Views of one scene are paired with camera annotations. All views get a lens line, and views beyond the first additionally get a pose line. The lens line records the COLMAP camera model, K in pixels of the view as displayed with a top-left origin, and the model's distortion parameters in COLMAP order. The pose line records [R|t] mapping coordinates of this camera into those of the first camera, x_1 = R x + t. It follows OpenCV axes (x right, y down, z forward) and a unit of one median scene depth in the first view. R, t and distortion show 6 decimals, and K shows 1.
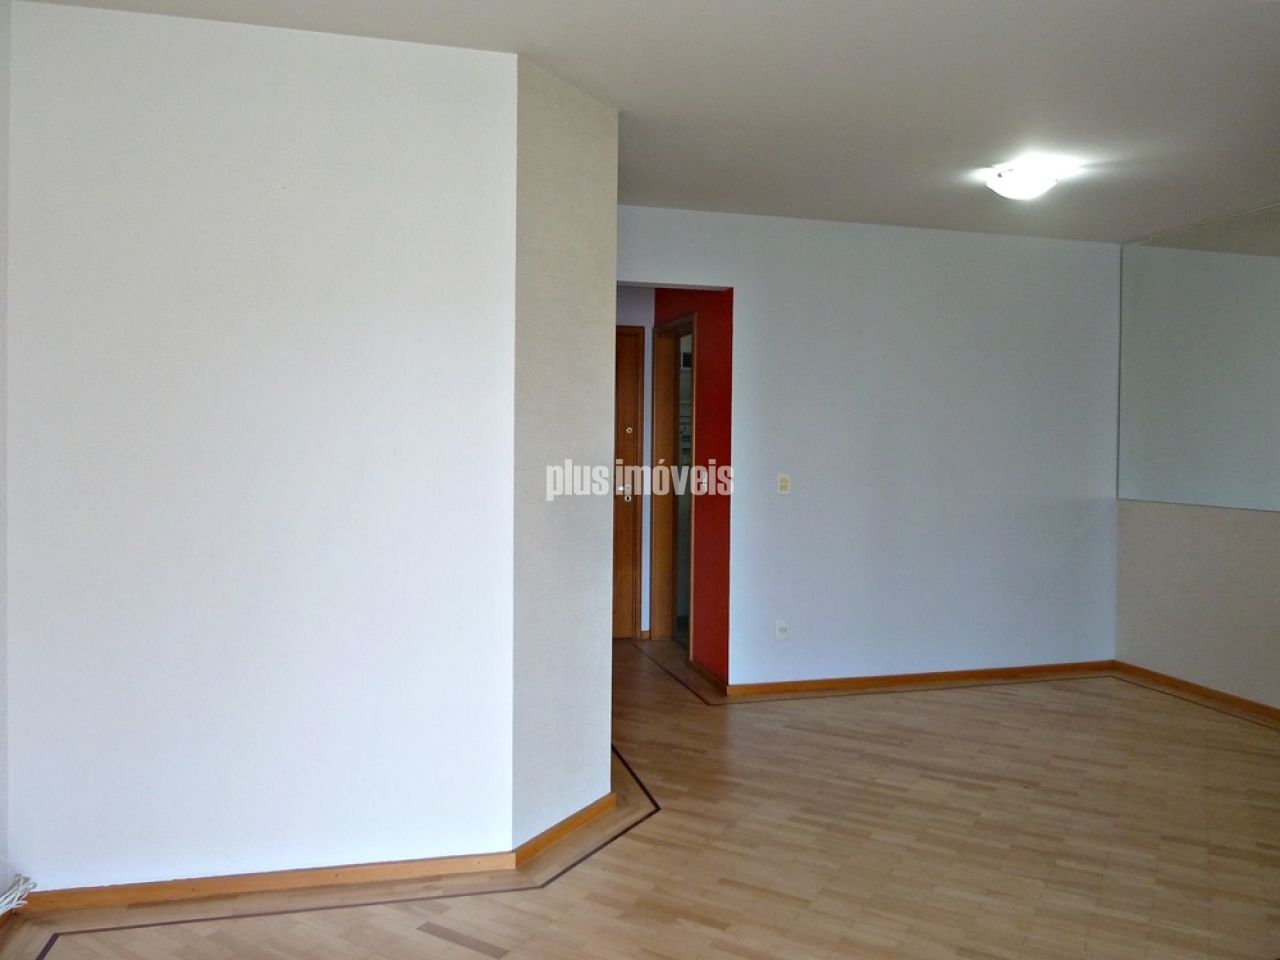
lens RADIAL K [[967.5, 0, 642.2], [0, 967.5, 471.5], [0, 0, 1]] dist [-0.030633, 0.006062]
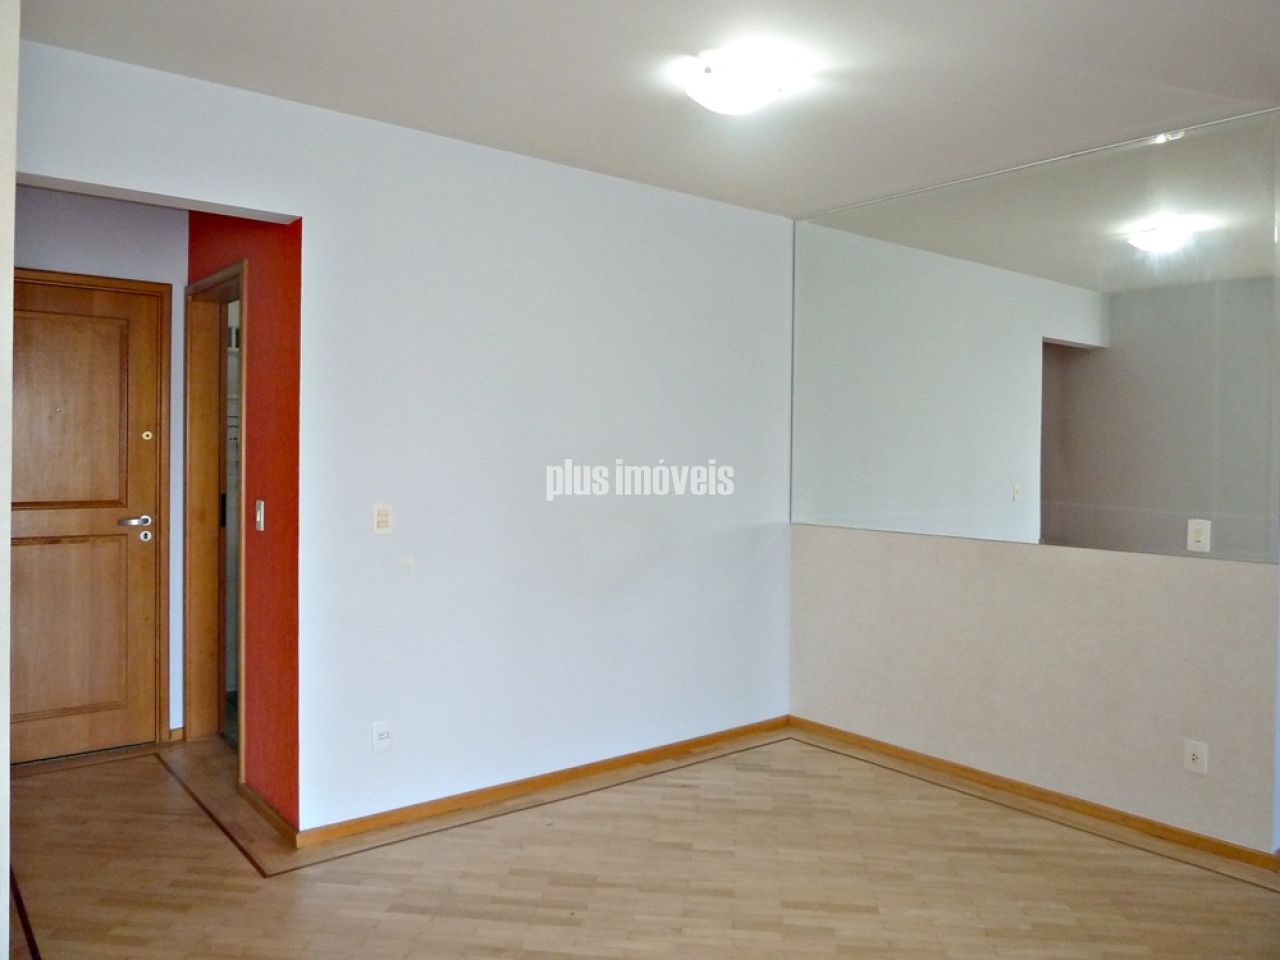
lens RADIAL K [[967.5, 0, 642.2], [0, 967.5, 471.5], [0, 0, 1]] dist [-0.030633, 0.006062]
pose [[0.914896, -0.005096, 0.403657, 0.054465], [0.007873, 0.999955, -0.005221, -0.019371], [-0.403612, 0.007955, 0.914896, 0.417225]]
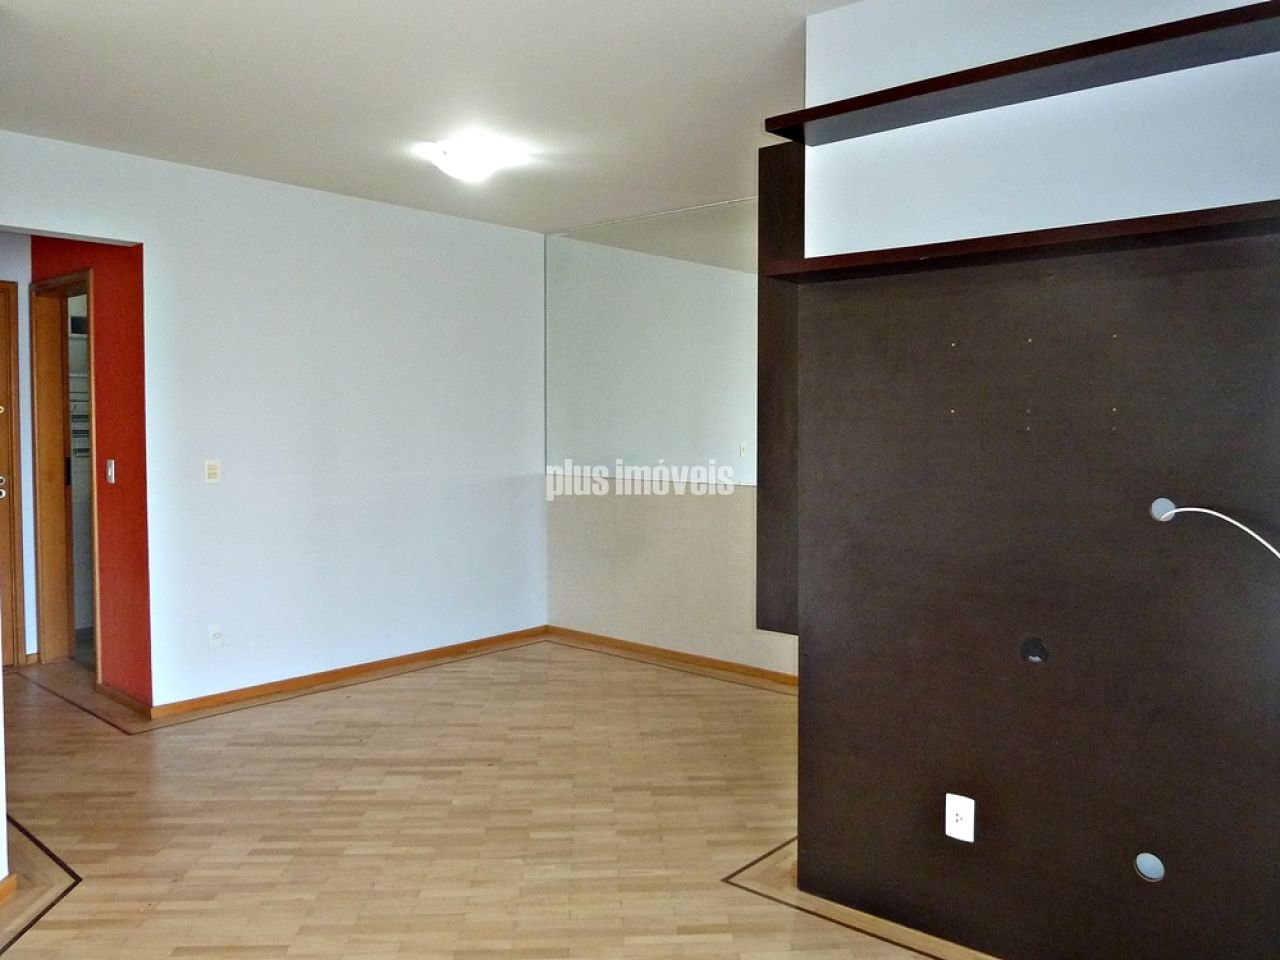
lens RADIAL K [[978.7, 0, 640.3], [0, 978.7, 470.5], [0, 0, 1]] dist [-0.044702, 0.033876]
pose [[0.833540, -0.032999, 0.551472, -0.022537], [0.020398, 0.999372, 0.028970, -0.007257], [-0.552082, -0.012899, 0.833690, 0.058266]]
